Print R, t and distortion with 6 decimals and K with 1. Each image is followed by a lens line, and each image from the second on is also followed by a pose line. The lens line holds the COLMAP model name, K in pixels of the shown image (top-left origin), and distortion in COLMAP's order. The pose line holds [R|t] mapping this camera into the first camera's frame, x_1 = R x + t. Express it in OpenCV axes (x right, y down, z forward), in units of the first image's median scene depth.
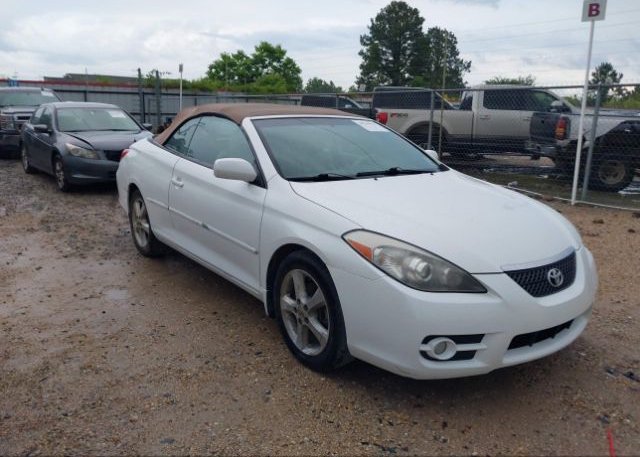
lens RADIAL K [[441.2, 0, 338.4], [0, 441.2, 230.0], [0, 0, 1]] dist [-0.001157, -0.000531]
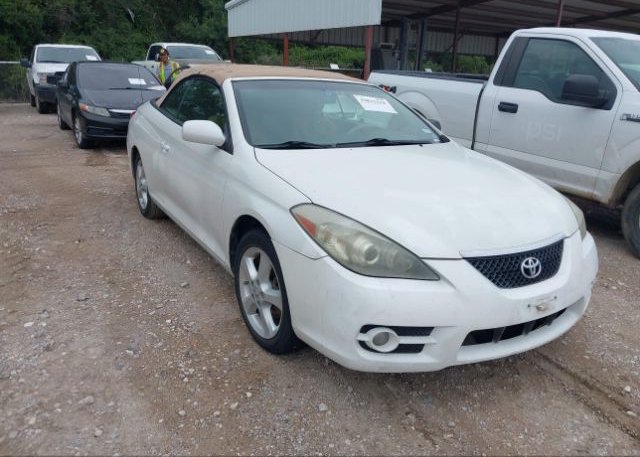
lens RADIAL K [[441.2, 0, 338.4], [0, 441.2, 230.0], [0, 0, 1]] dist [-0.001157, -0.000531]
pose [[0.992947, 0.048526, -0.108172, 0.208077], [-0.041195, 0.996765, 0.069011, -0.010499], [0.111170, -0.064069, 0.991734, 0.102548]]
